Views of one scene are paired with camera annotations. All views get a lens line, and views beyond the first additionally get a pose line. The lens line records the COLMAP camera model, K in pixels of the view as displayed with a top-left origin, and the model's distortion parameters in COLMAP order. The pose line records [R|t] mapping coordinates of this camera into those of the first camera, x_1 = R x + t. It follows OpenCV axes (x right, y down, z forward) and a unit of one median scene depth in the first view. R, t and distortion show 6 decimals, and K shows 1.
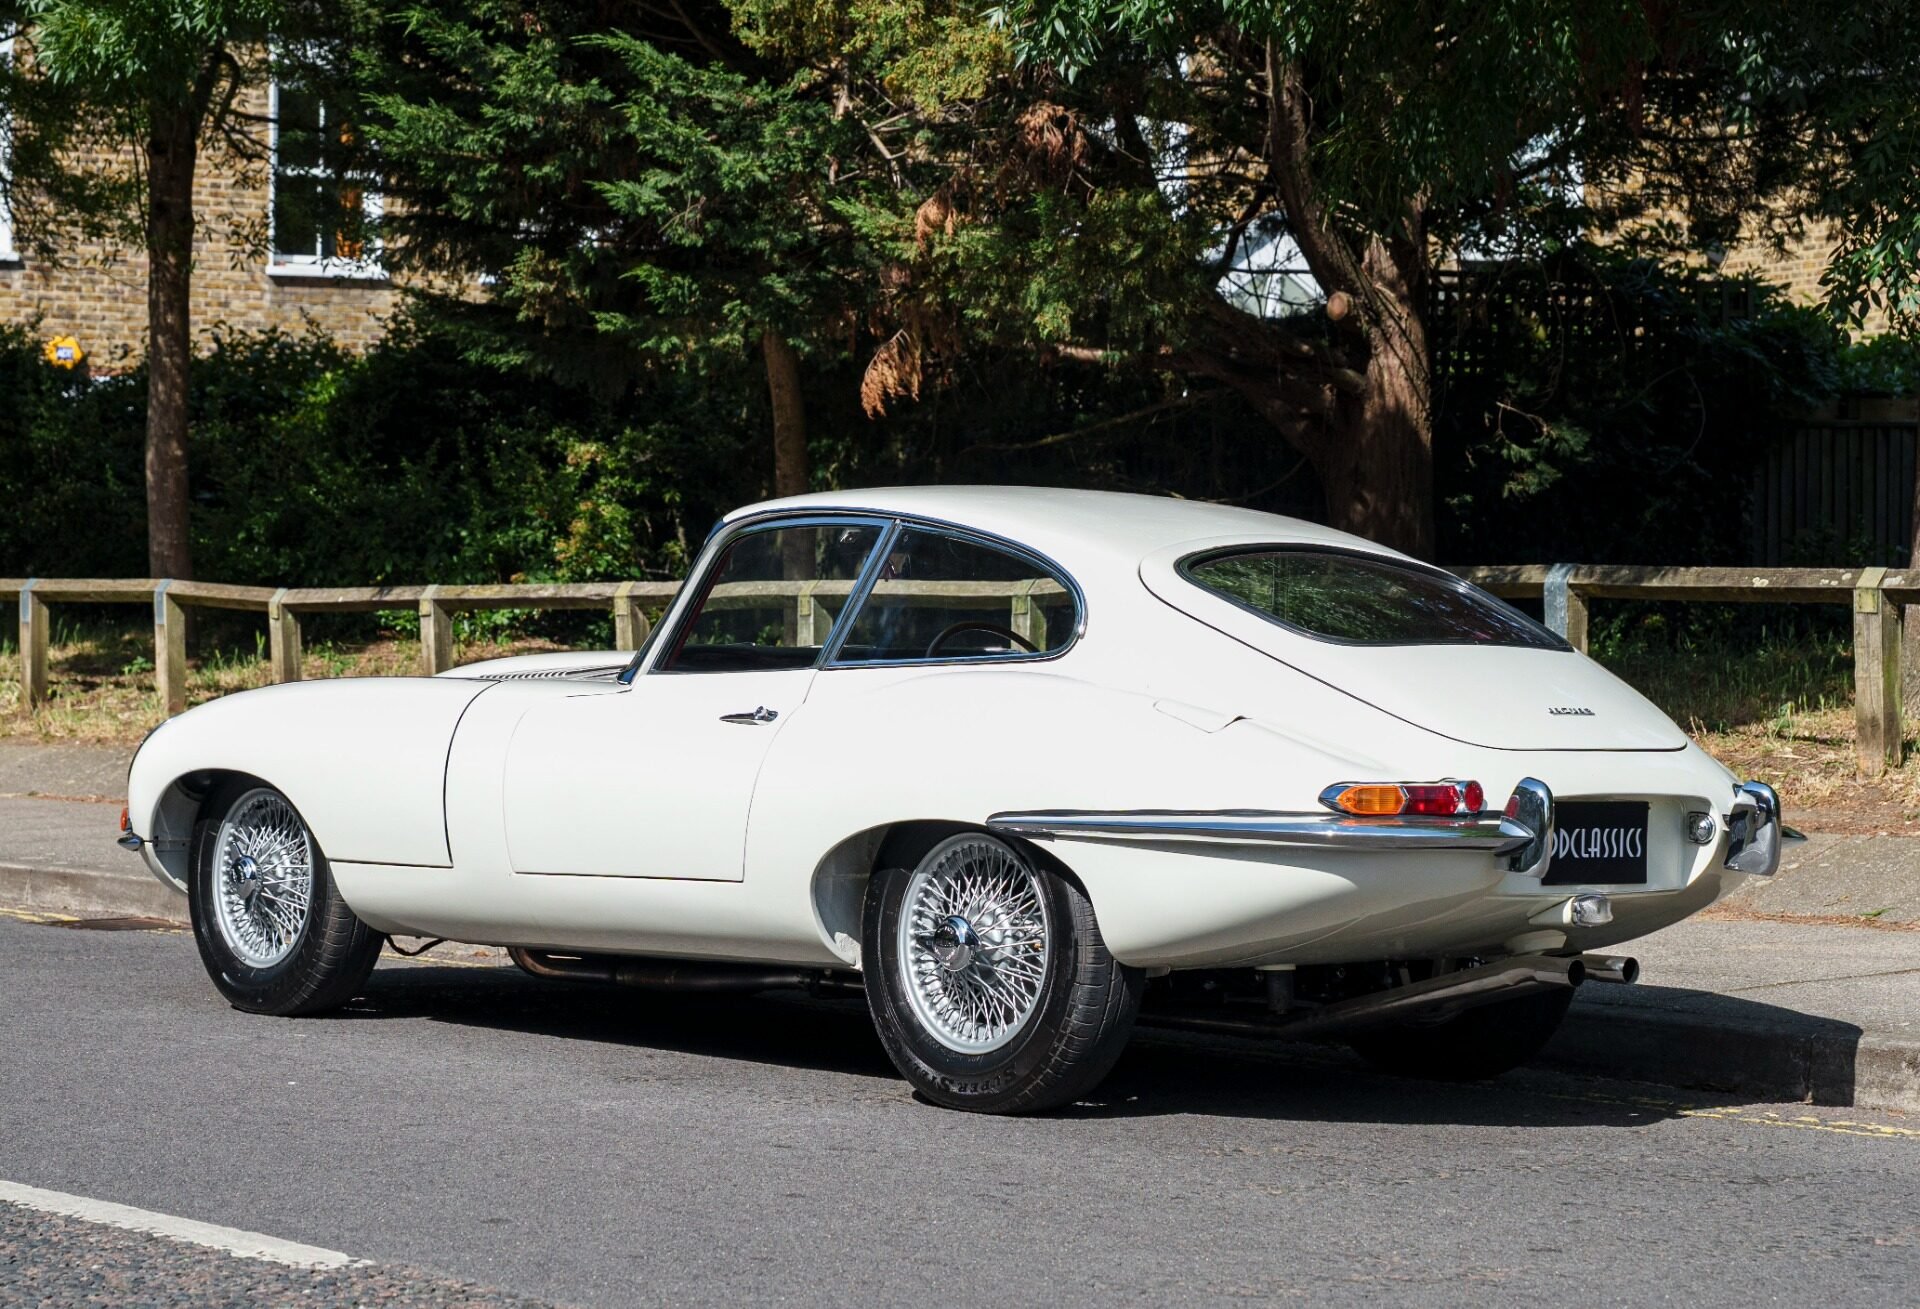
lens RADIAL K [[5140.8, 0, 924.5], [0, 5140.8, 644.5], [0, 0, 1]] dist [0.027521, 0.418835]
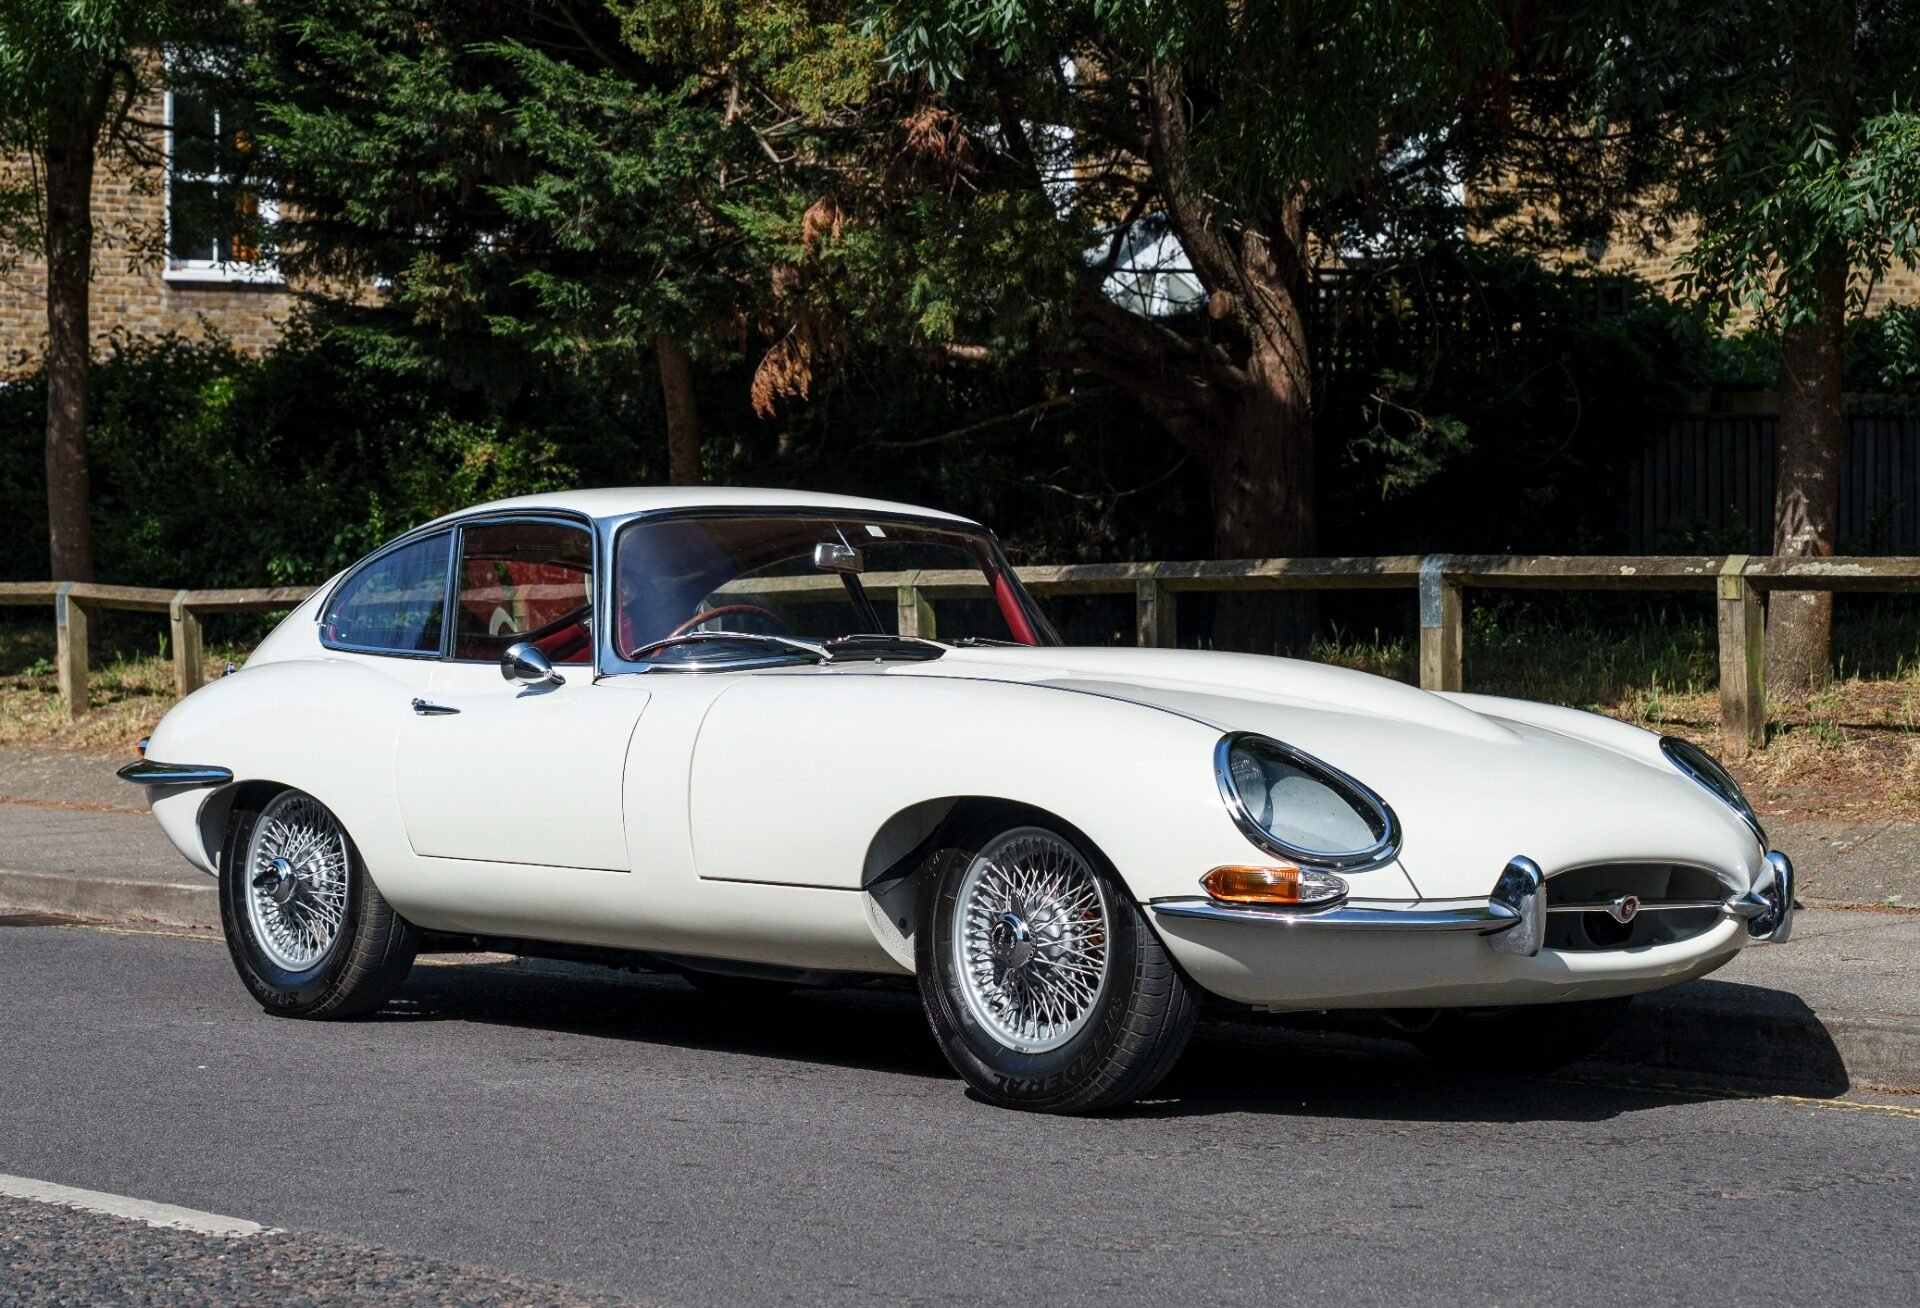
lens RADIAL K [[5074.8, 0, 960.0], [0, 5074.8, 654.0], [0, 0, 1]] dist [0.066661, -0.407935]
pose [[0.999579, -0.008880, 0.027626, 0.000682], [0.008805, 0.999957, 0.002826, 0.000484], [-0.027650, -0.002582, 0.999614, -0.010098]]
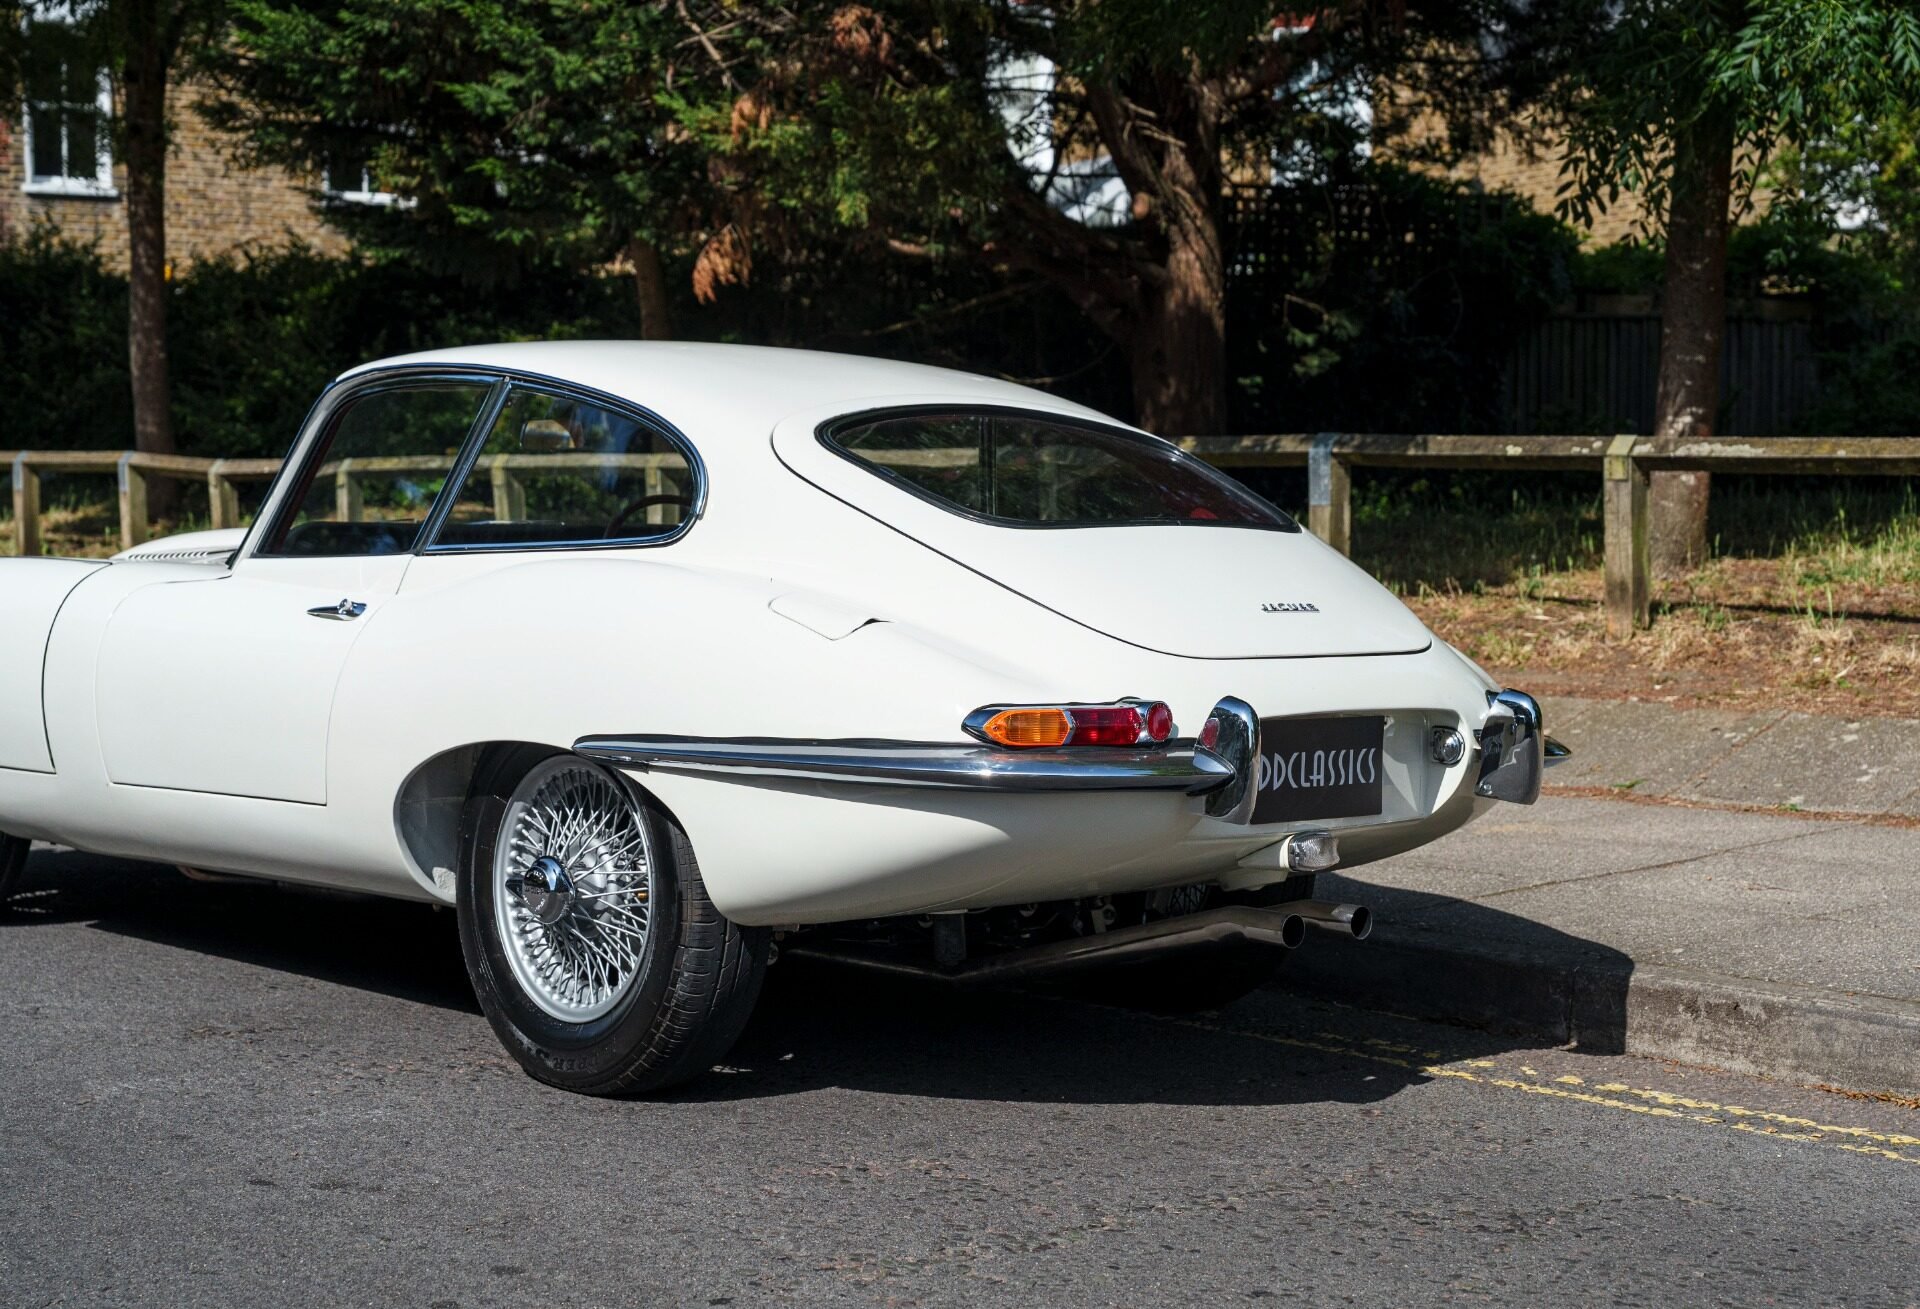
lens RADIAL K [[4089.0, 0, 1000.4], [0, 4089.0, 767.3], [0, 0, 1]] dist [0.005832, 0.639697]
pose [[0.999290, -0.005712, 0.037245, 0.024859], [0.003301, 0.997914, 0.064479, -0.001648], [-0.037535, -0.064310, 0.997224, 0.157937]]
